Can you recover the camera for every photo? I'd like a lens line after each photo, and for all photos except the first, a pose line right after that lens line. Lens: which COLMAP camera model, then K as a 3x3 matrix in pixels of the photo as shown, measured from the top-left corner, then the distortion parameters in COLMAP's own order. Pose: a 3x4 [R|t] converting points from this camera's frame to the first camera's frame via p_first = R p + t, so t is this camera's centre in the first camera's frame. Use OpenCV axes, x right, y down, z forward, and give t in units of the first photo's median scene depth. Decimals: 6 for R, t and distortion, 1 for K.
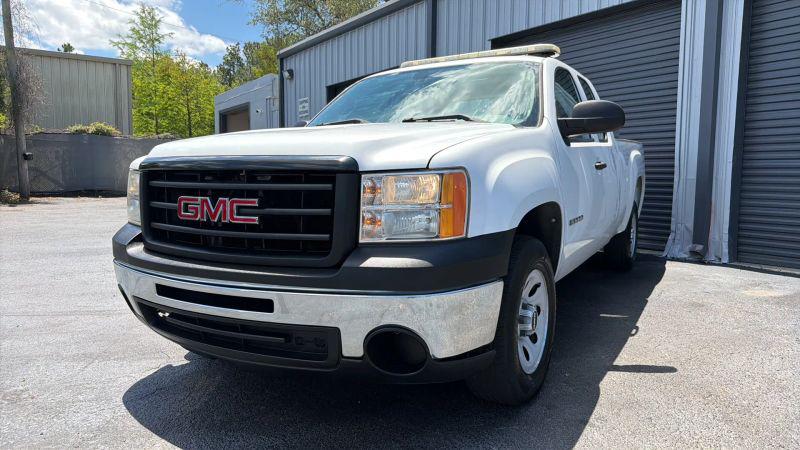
lens RADIAL K [[543.6, 0, 398.1], [0, 543.6, 222.8], [0, 0, 1]] dist [0.037223, 0.000517]
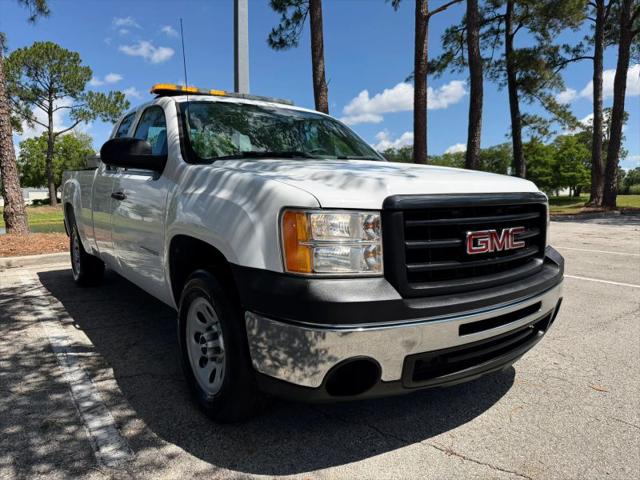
lens RADIAL K [[457.5, 0, 318.6], [0, 457.5, 237.9], [0, 0, 1]] dist [0.033282, -0.050127]
pose [[0.415135, -0.098022, 0.904464, -1.384570], [0.091254, 0.993651, 0.065804, -0.128618], [-0.905171, 0.055219, 0.421445, 0.958772]]
